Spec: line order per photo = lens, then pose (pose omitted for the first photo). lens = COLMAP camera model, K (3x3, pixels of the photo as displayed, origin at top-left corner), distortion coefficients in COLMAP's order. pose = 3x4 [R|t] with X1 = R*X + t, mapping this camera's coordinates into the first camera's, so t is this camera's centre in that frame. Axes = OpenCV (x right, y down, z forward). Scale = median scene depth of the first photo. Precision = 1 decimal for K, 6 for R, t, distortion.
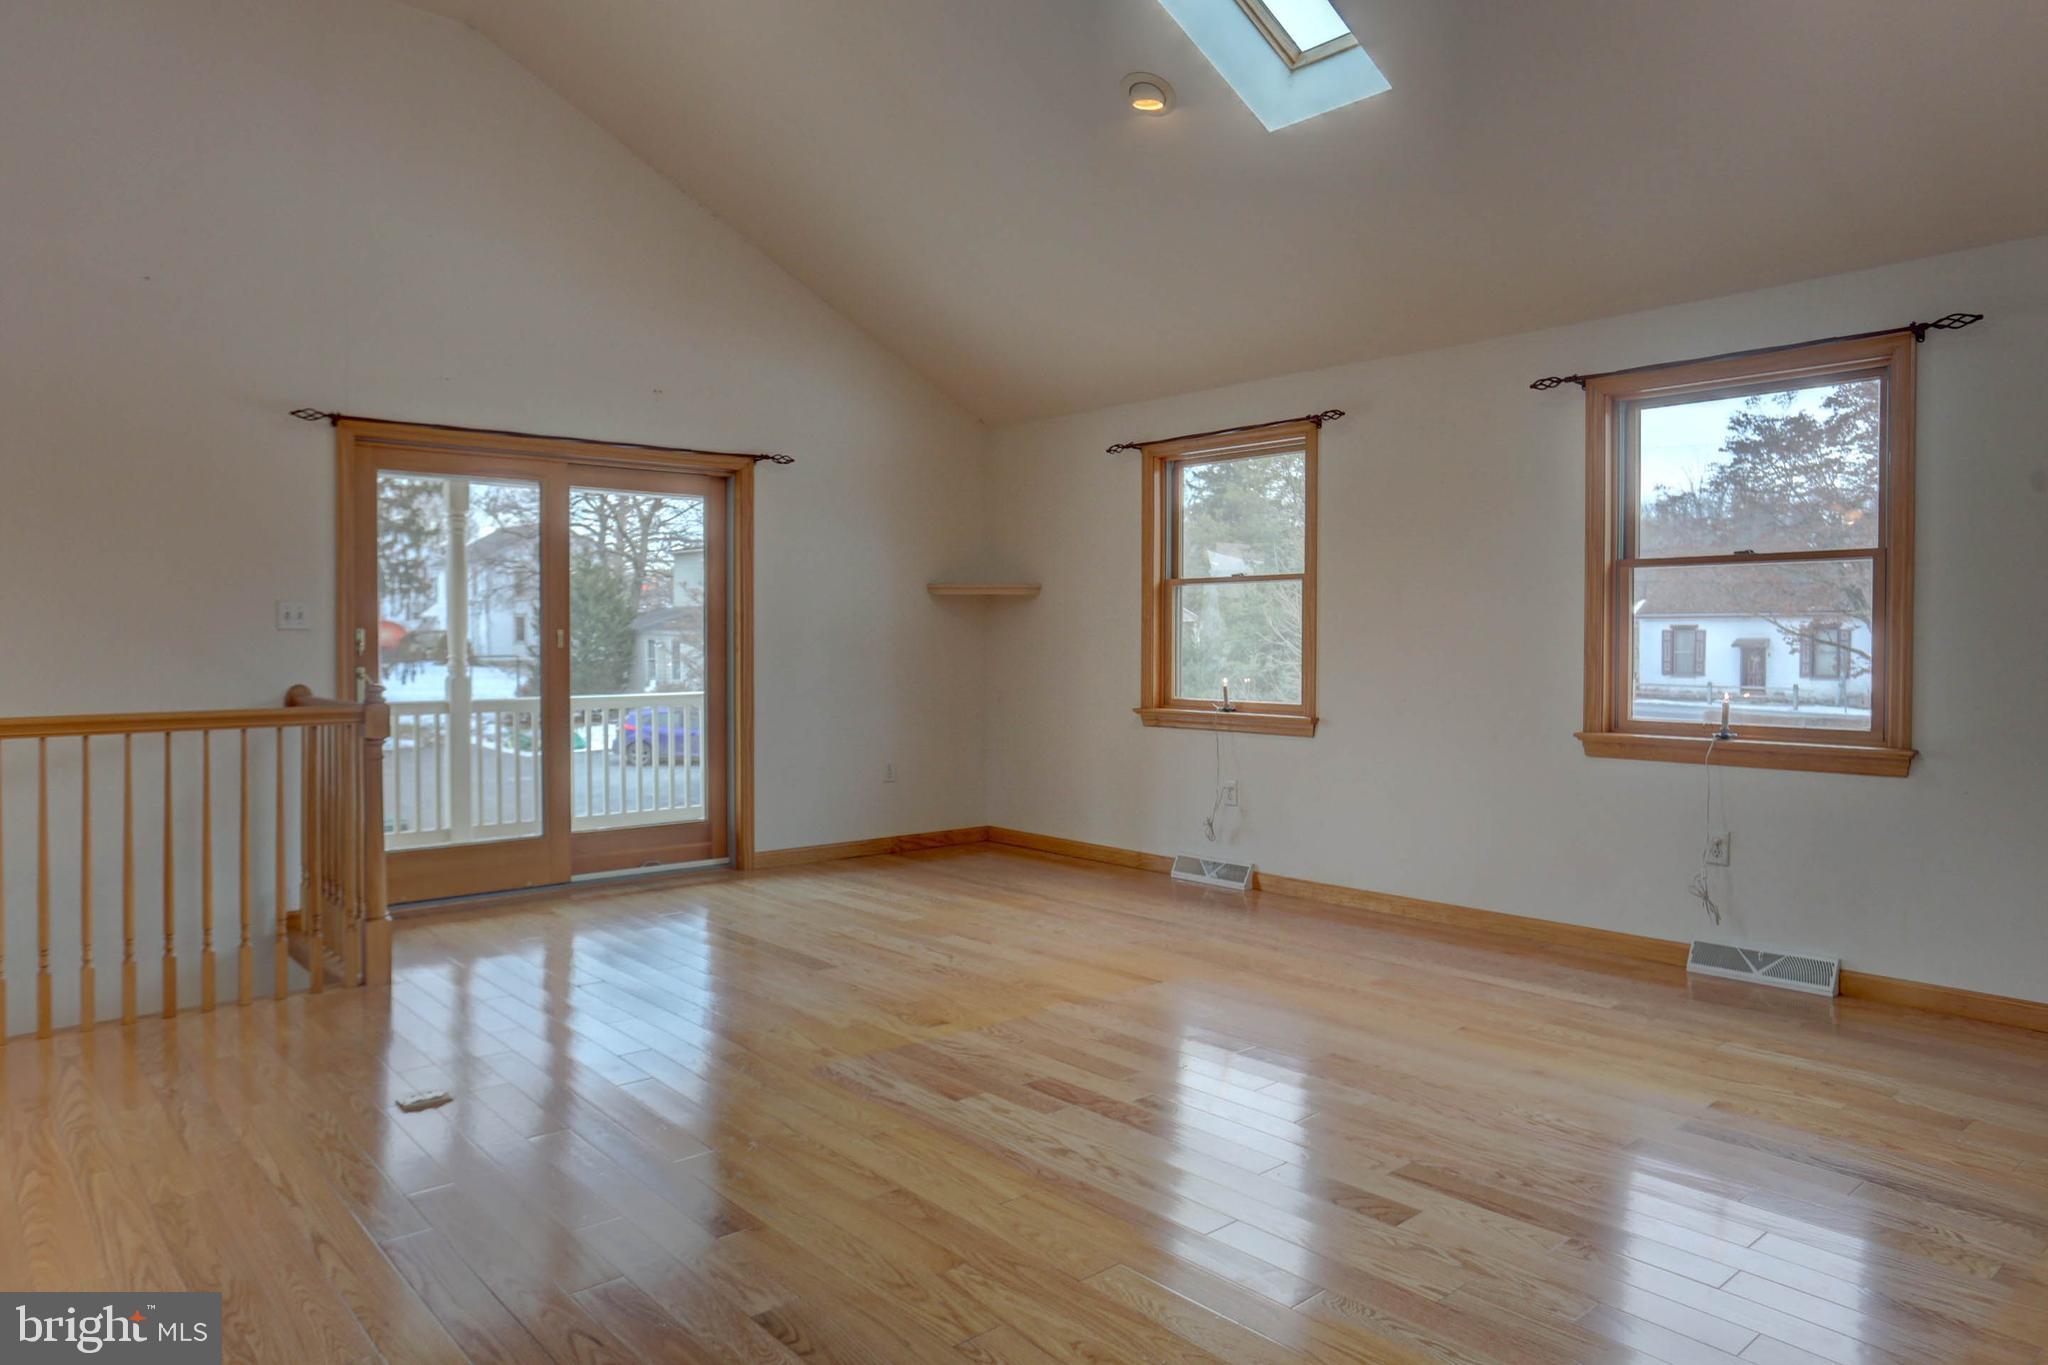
lens RADIAL K [[1344.2, 0, 1024.0], [0, 1344.2, 682.5], [0, 0, 1]] dist [-0.064700, 0.000041]
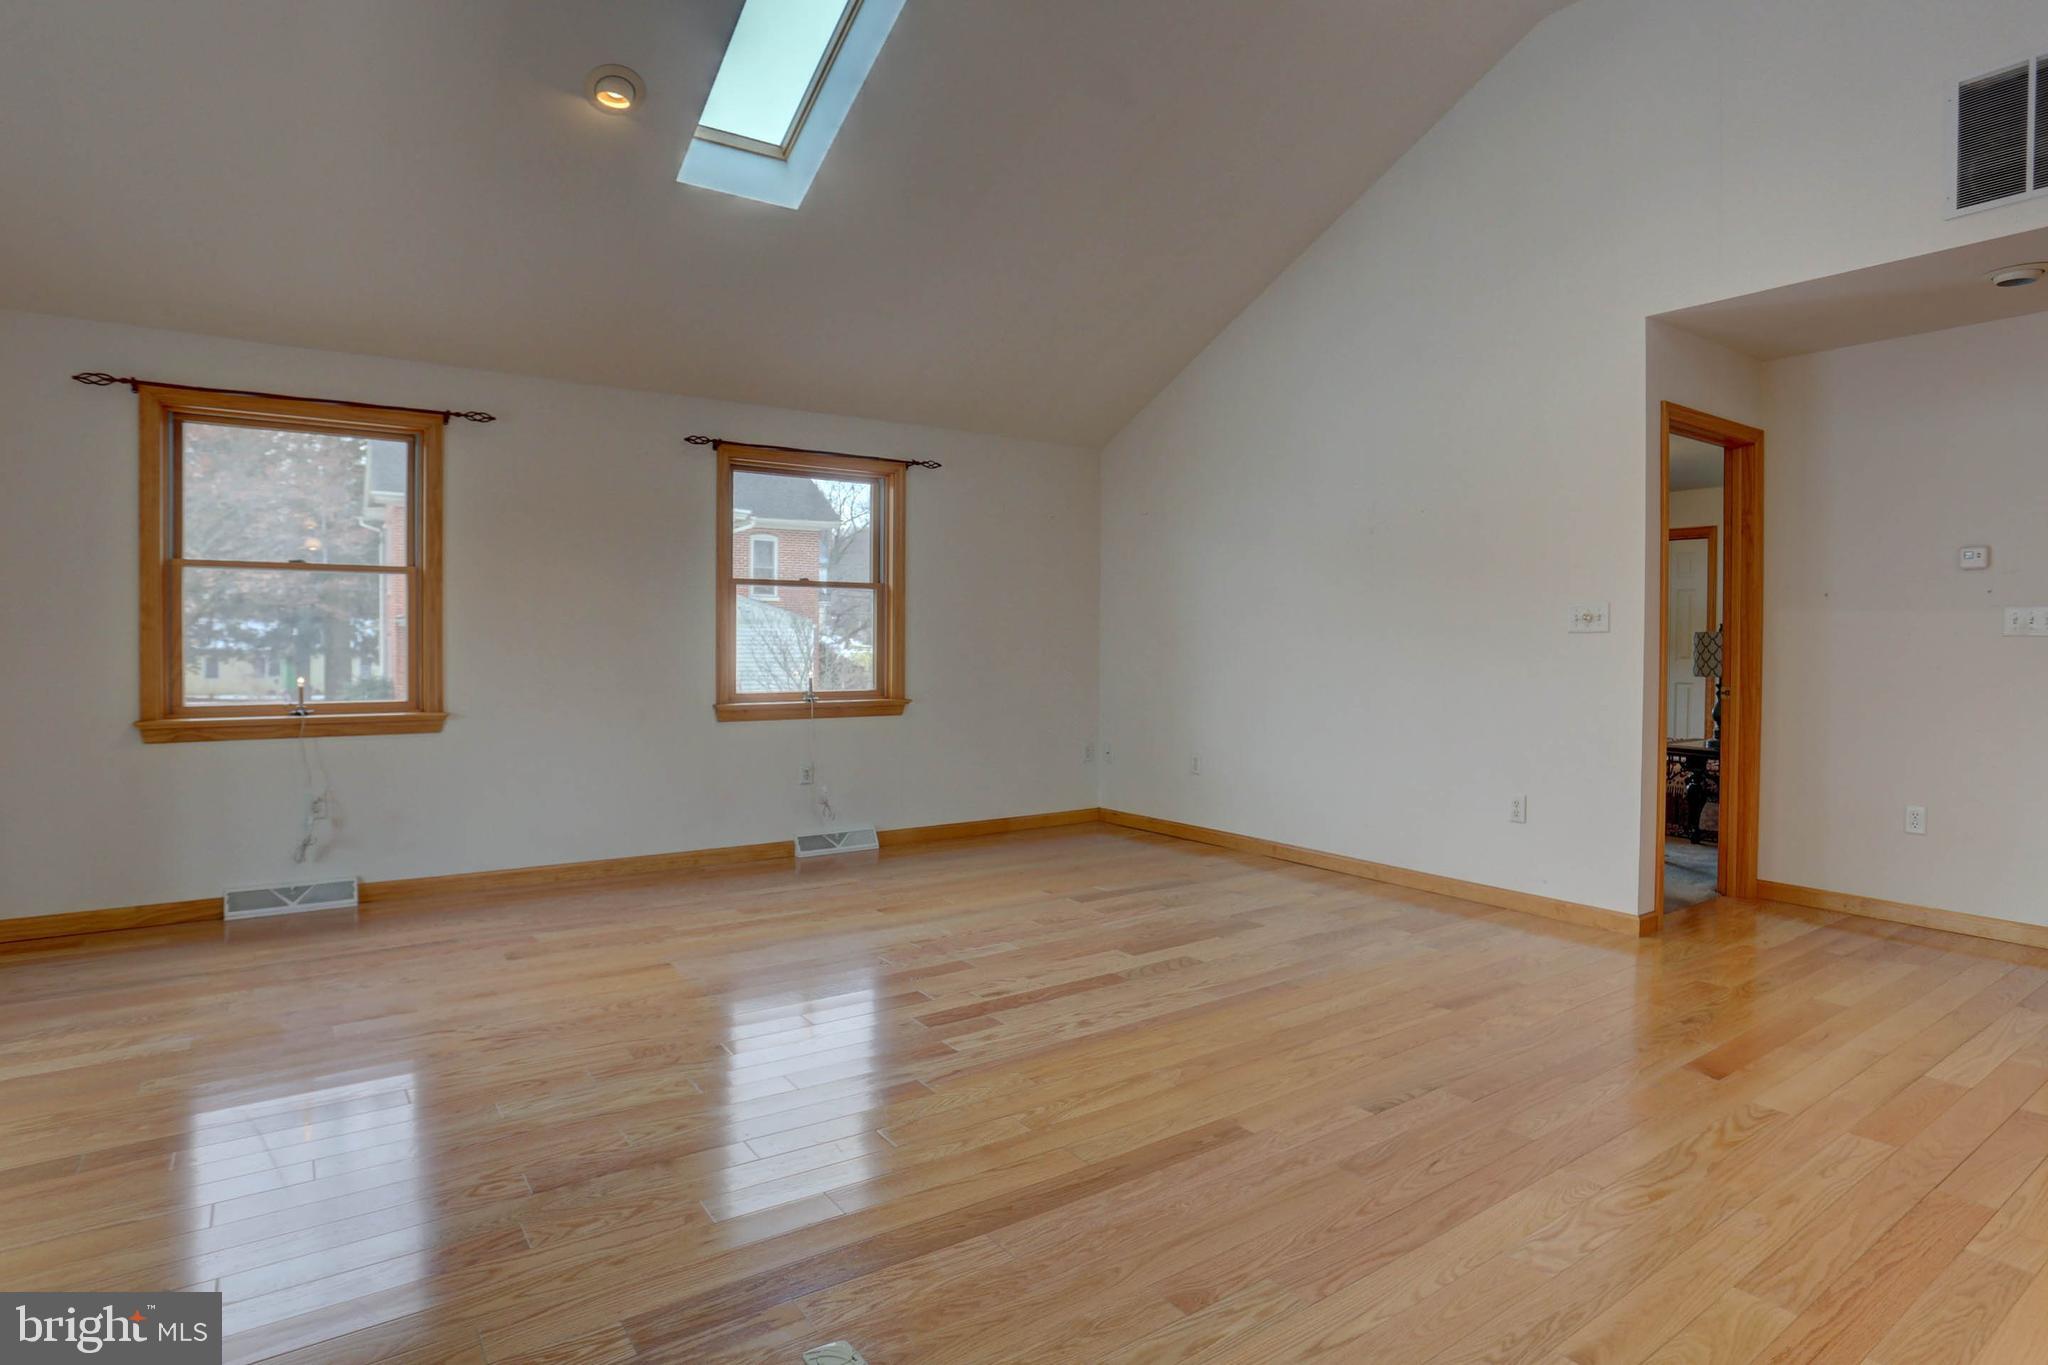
lens RADIAL K [[1094.5, 0, 1024.0], [0, 1094.5, 682.5], [0, 0, 1]] dist [-0.043256, 0.000033]
pose [[0.093614, -0.045448, 0.994571, -0.721502], [0.021672, 0.998814, 0.043602, -0.029262], [-0.995373, 0.017473, 0.094488, 0.646312]]
